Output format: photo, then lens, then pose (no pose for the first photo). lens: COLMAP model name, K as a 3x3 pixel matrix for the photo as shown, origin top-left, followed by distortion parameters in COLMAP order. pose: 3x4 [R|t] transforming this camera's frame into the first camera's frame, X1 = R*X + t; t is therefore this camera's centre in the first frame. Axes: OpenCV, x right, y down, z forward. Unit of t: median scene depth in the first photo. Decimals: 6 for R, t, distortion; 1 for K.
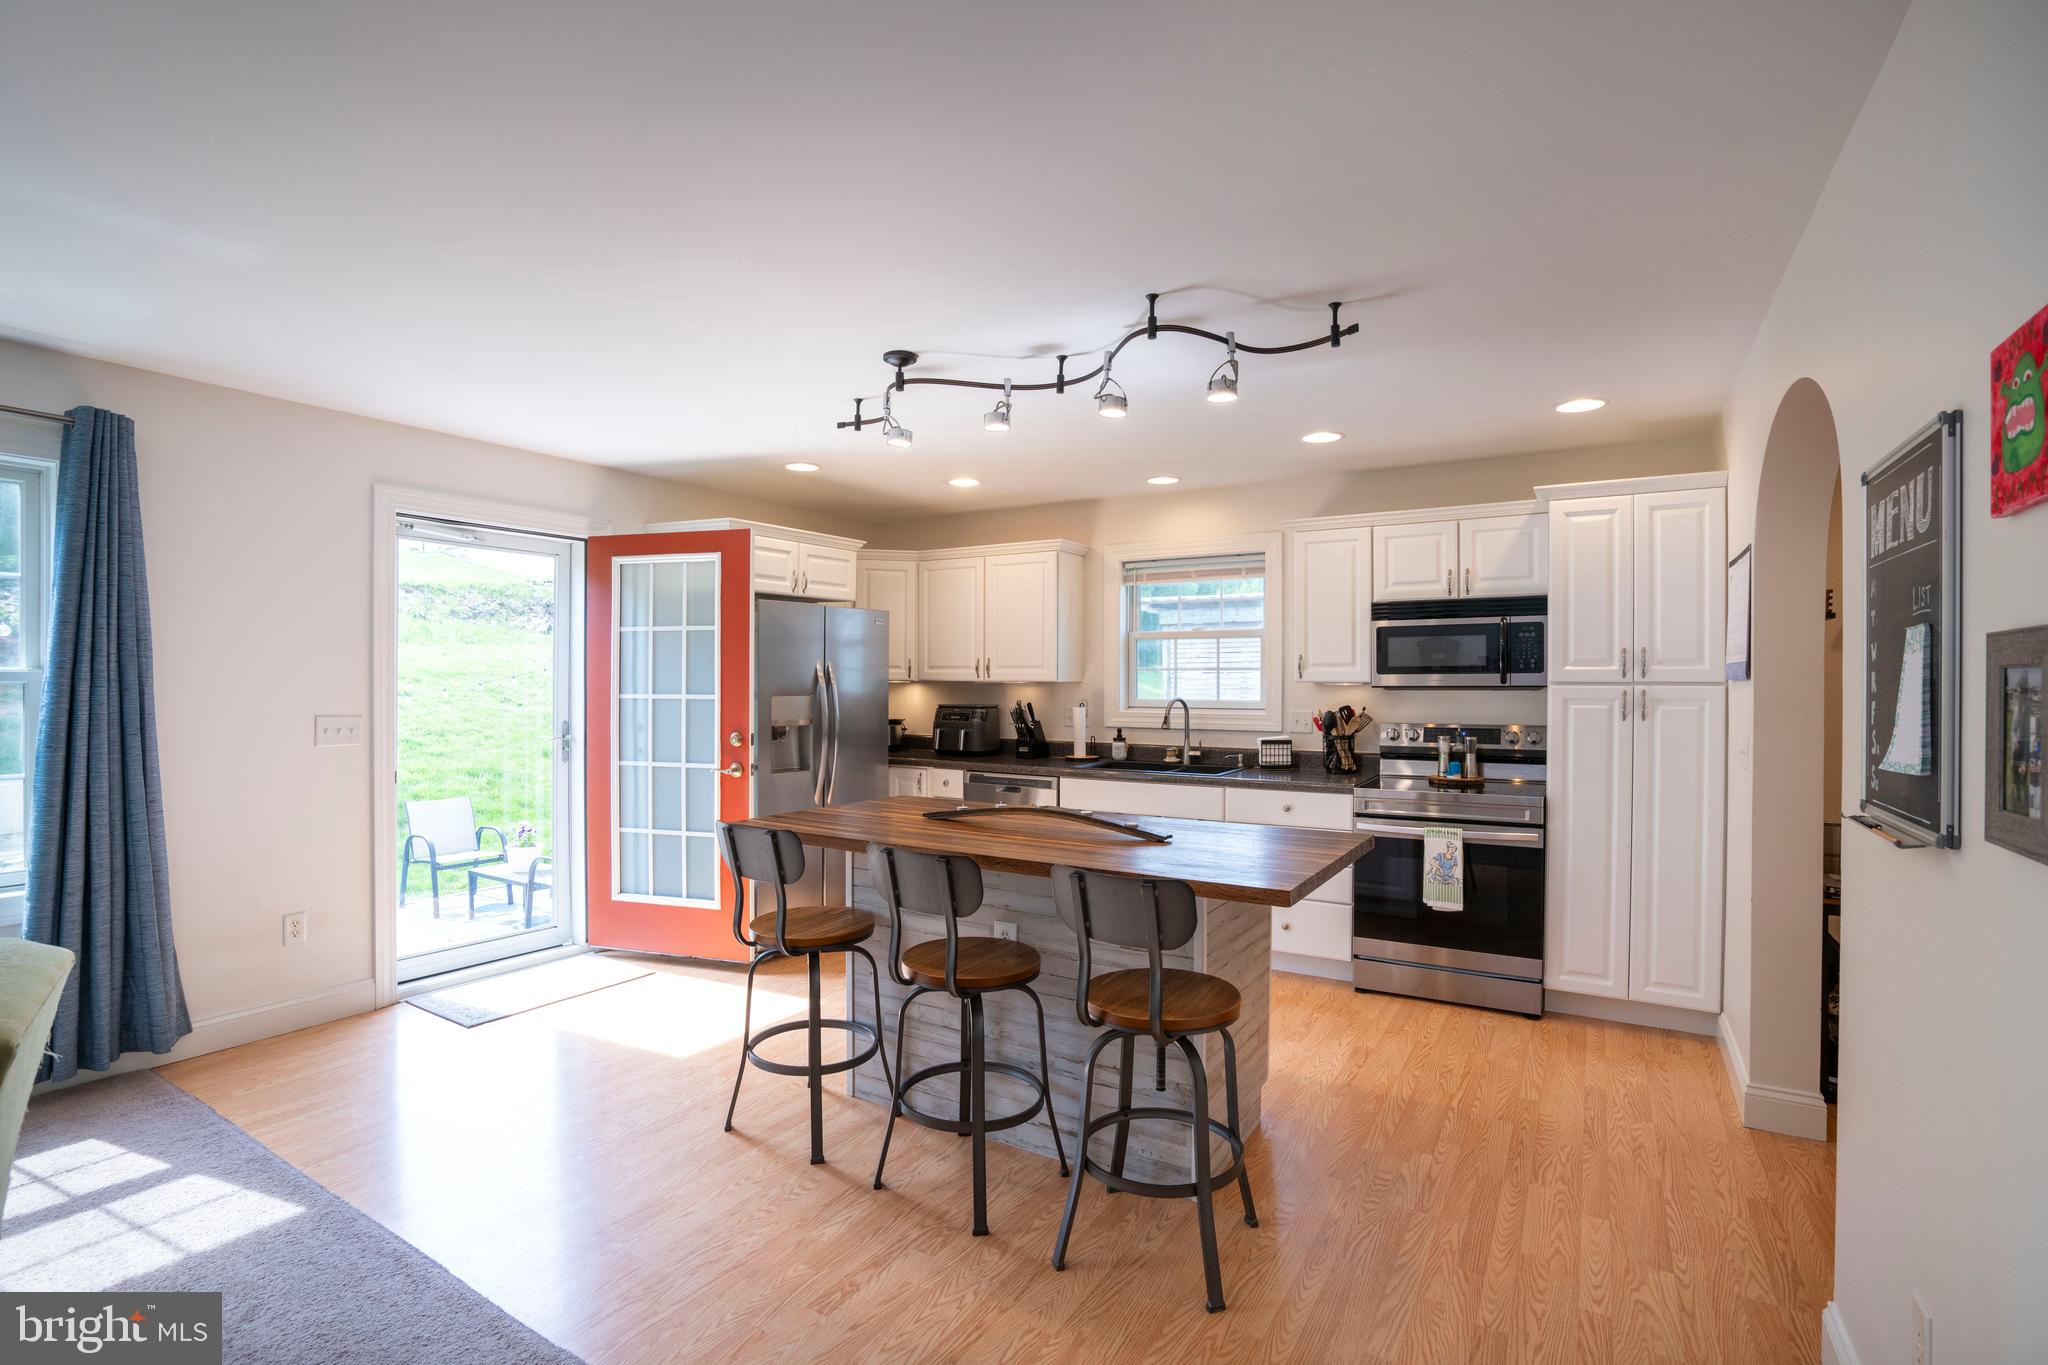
lens RADIAL K [[946.5, 0, 1023.5], [0, 946.5, 688.2], [0, 0, 1]] dist [-0.056811, 0.021552]
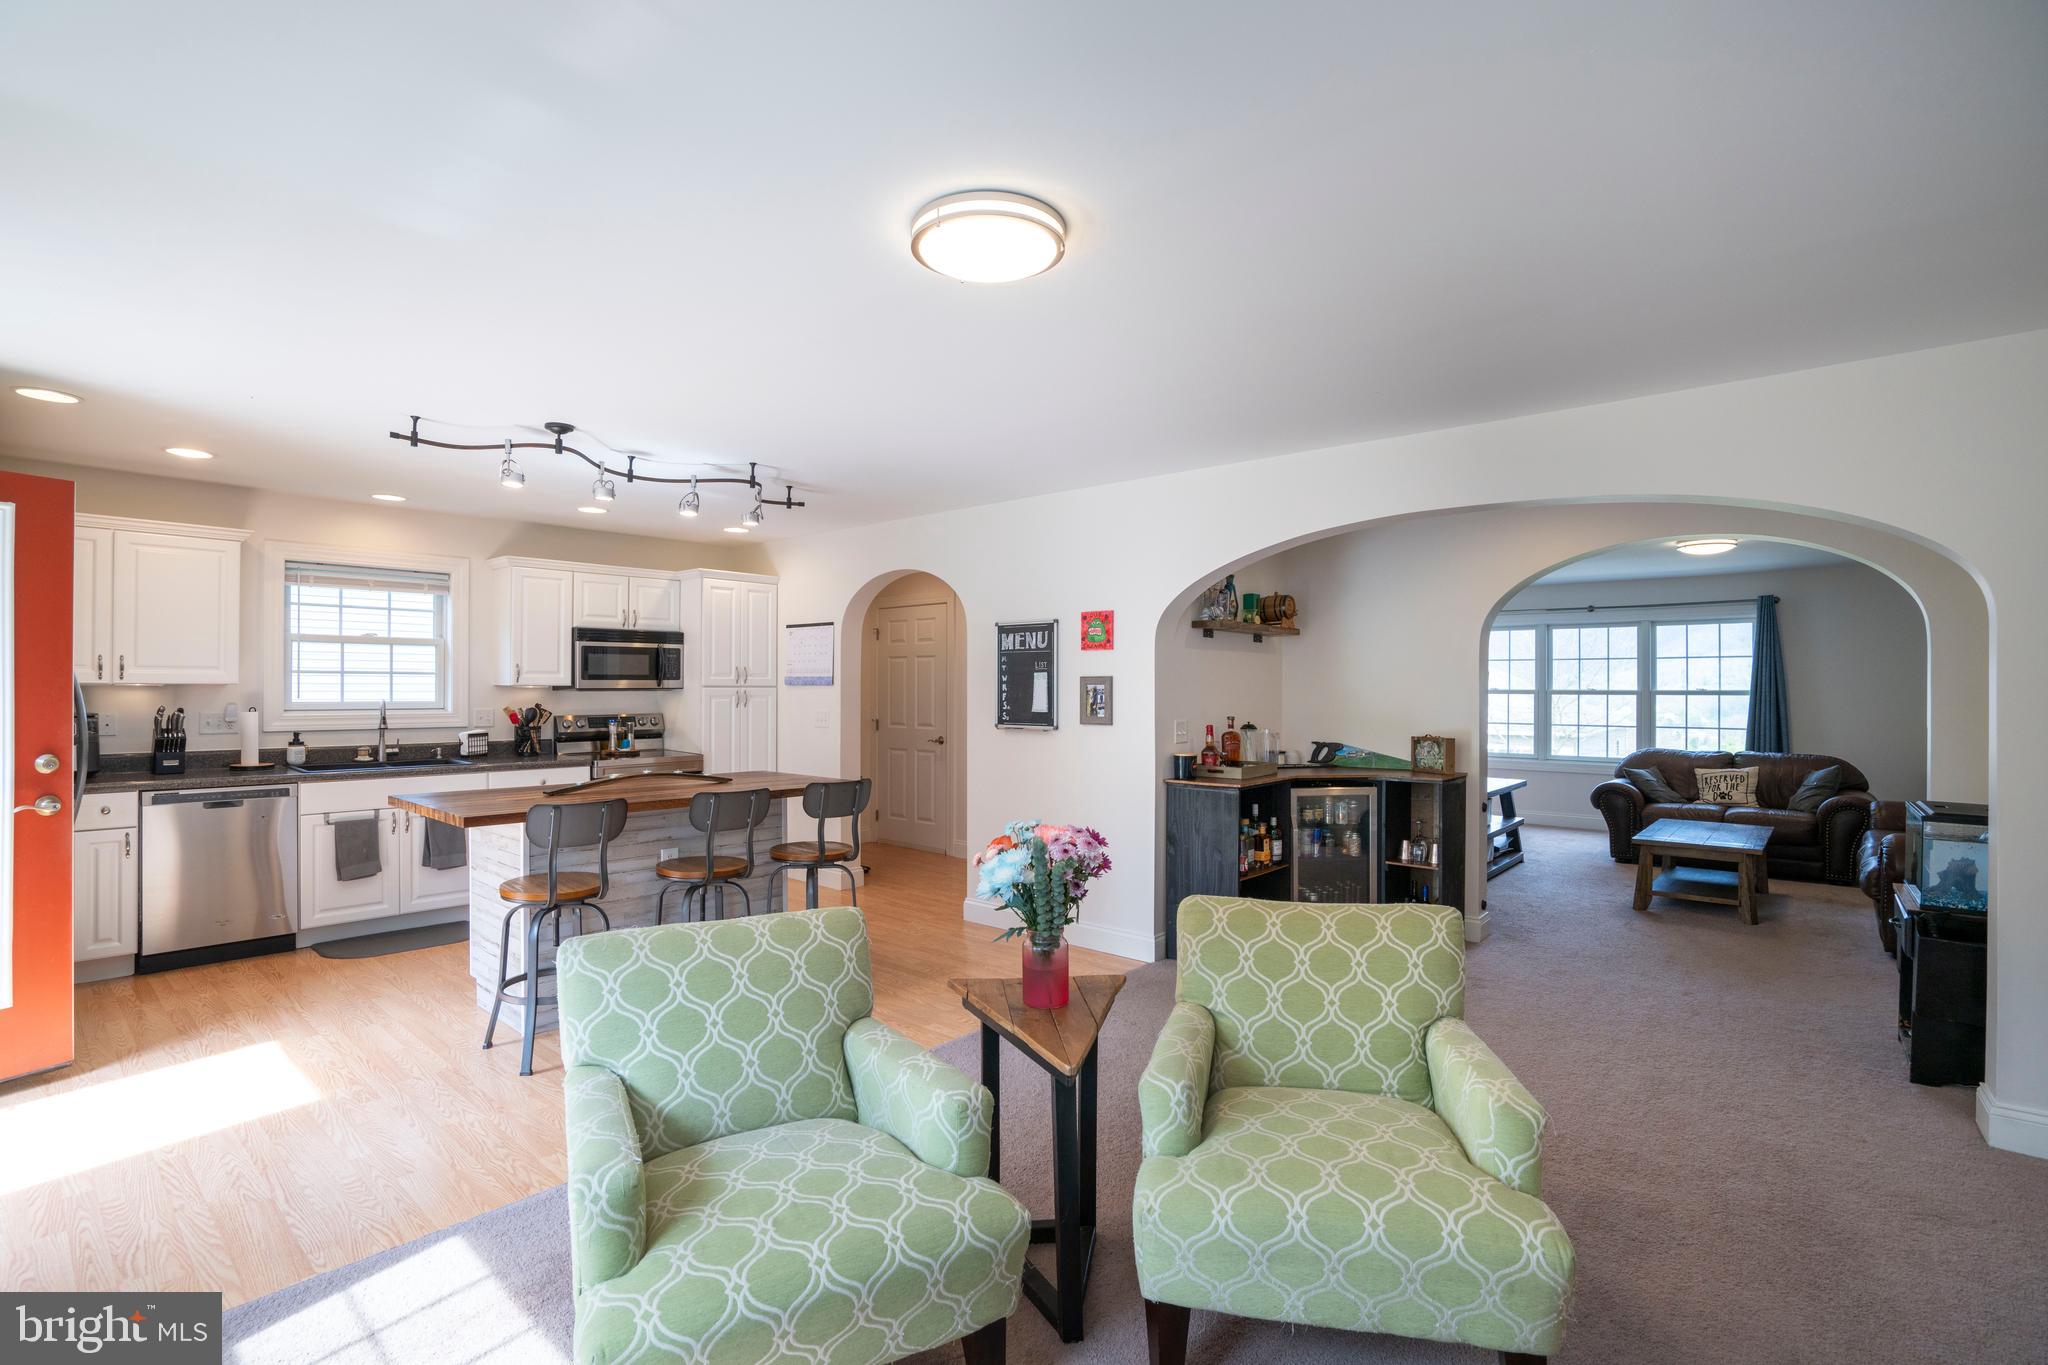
lens RADIAL K [[946.5, 0, 1020.0], [0, 946.5, 686.8], [0, 0, 1]] dist [-0.056811, 0.021552]
pose [[0.166907, -0.000765, 0.985972, -0.878982], [0.002332, 0.999997, 0.000381, -0.003600], [-0.985970, 0.002236, 0.166909, 0.132677]]
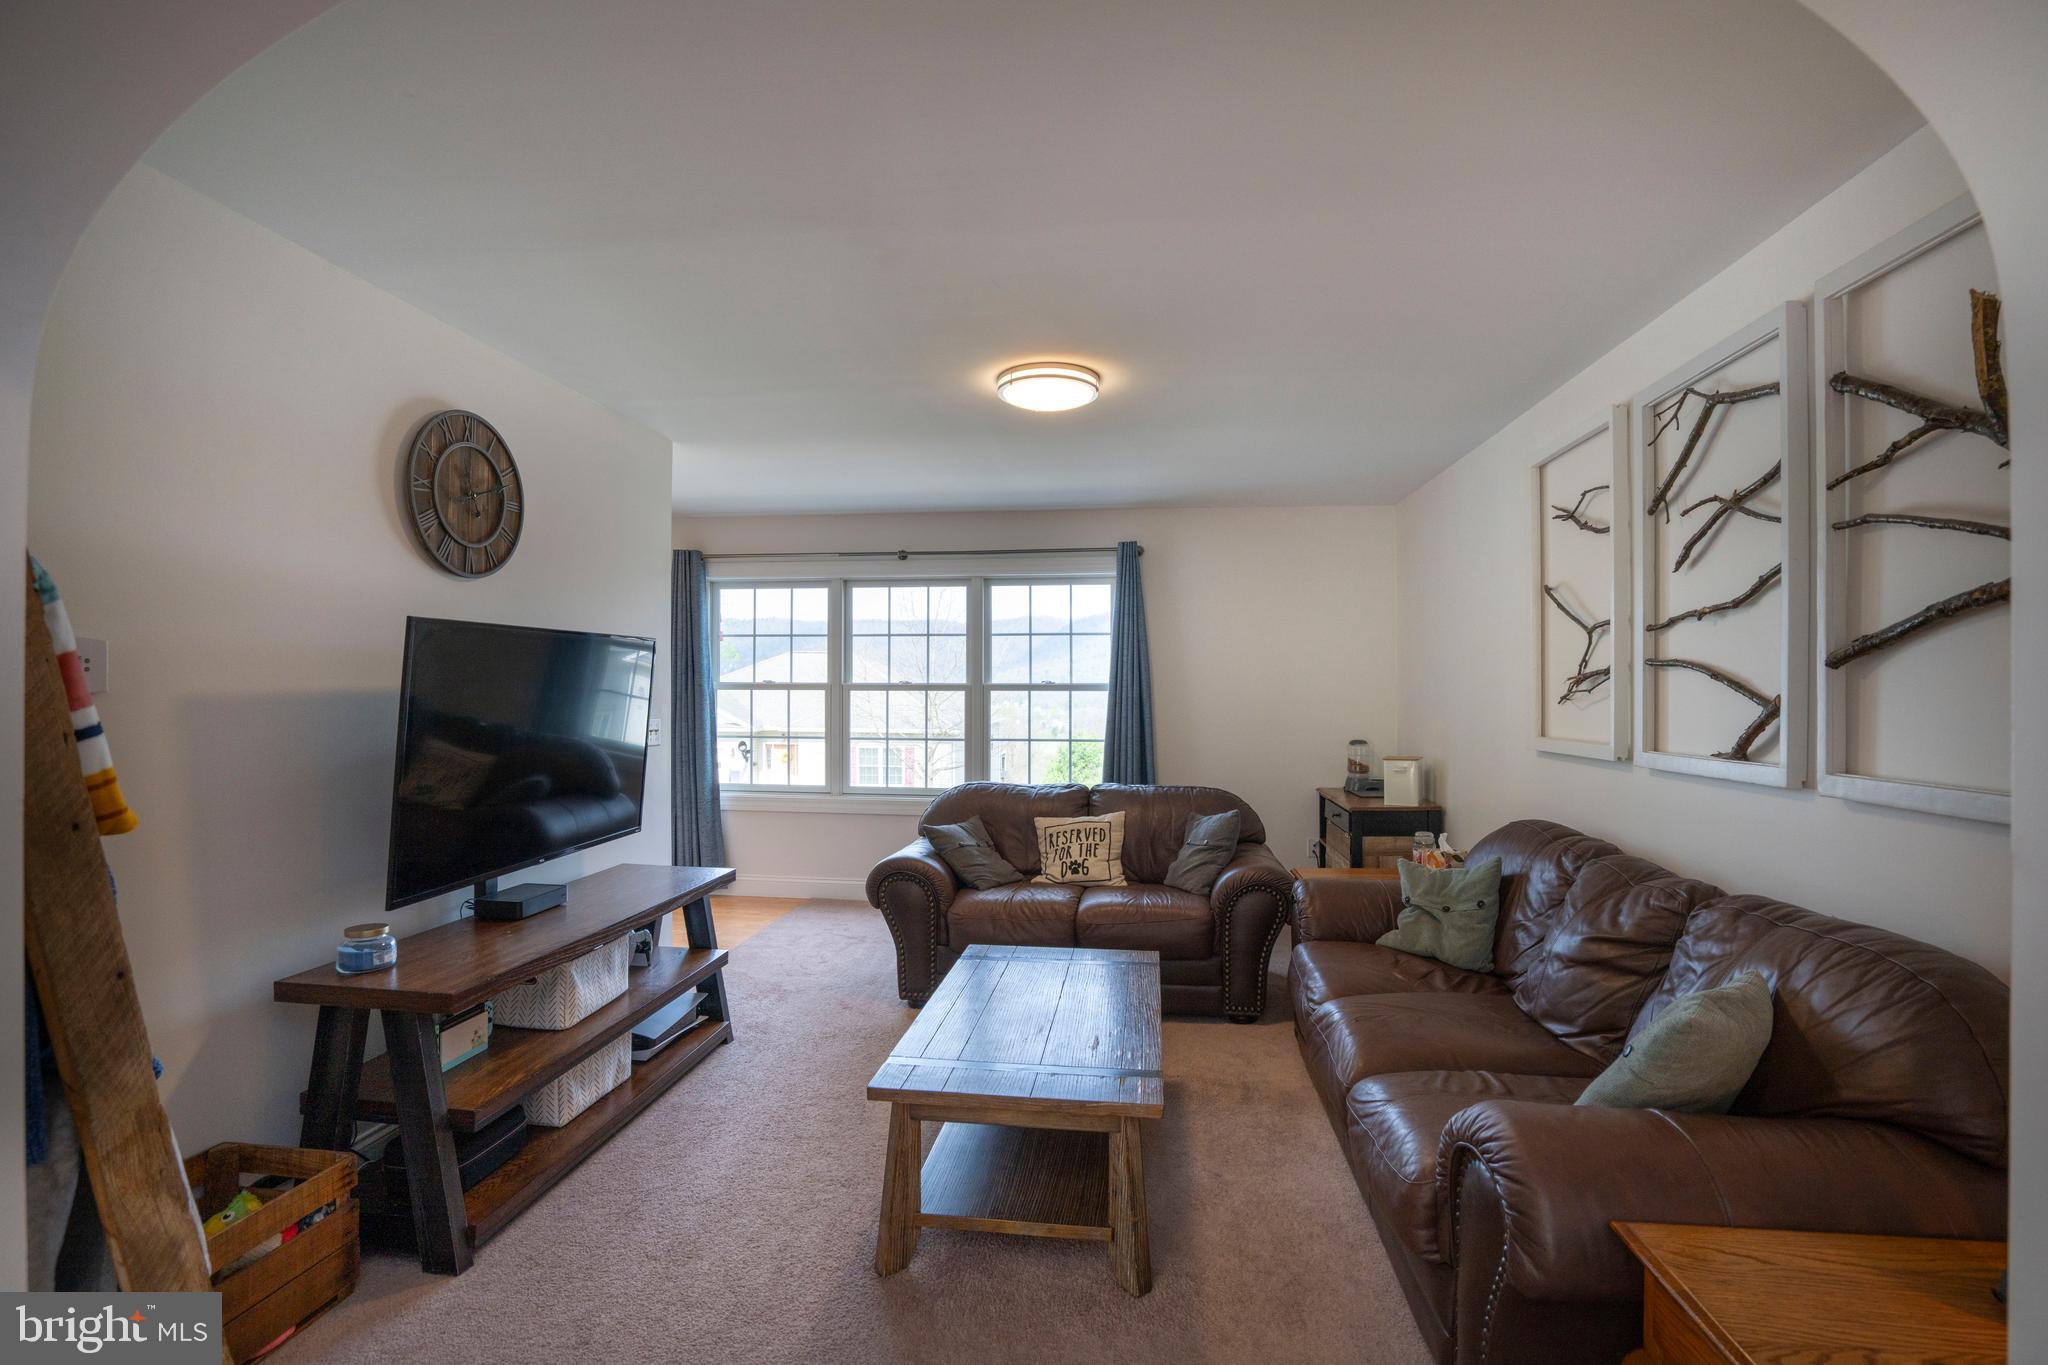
lens RADIAL K [[951.2, 0, 1014.6], [0, 951.2, 691.8], [0, 0, 1]] dist [-0.006072, 0.000742]
pose [[-0.407700, -0.008049, 0.913081, 0.083767], [0.001517, 0.999954, 0.009492, 0.007139], [-0.913115, 0.005255, -0.407669, -0.373331]]
